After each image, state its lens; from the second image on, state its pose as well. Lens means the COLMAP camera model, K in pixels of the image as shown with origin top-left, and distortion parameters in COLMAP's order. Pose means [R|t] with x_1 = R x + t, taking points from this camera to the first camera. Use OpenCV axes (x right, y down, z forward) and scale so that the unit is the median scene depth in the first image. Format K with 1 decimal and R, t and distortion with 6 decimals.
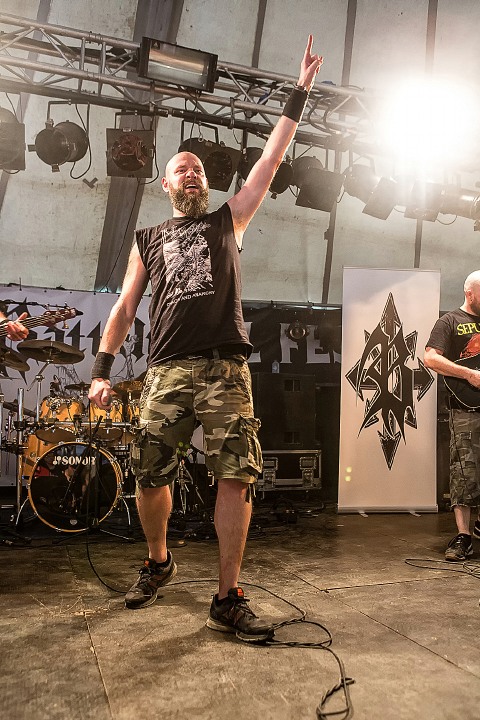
lens RADIAL K [[595.8, 0, 241.0], [0, 595.8, 357.4], [0, 0, 1]] dist [-0.046990, 0.023769]
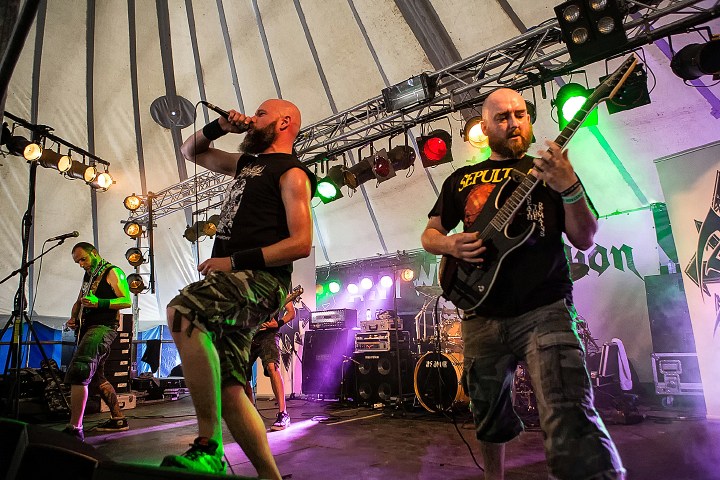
lens RADIAL K [[505.4, 0, 362.6], [0, 505.4, 239.8], [0, 0, 1]] dist [-0.095936, 0.069573]
pose [[0.501442, -0.201441, -0.841414, 0.589964], [0.140442, 0.978571, -0.150581, 0.027241], [0.853716, -0.042662, 0.518988, 0.171352]]
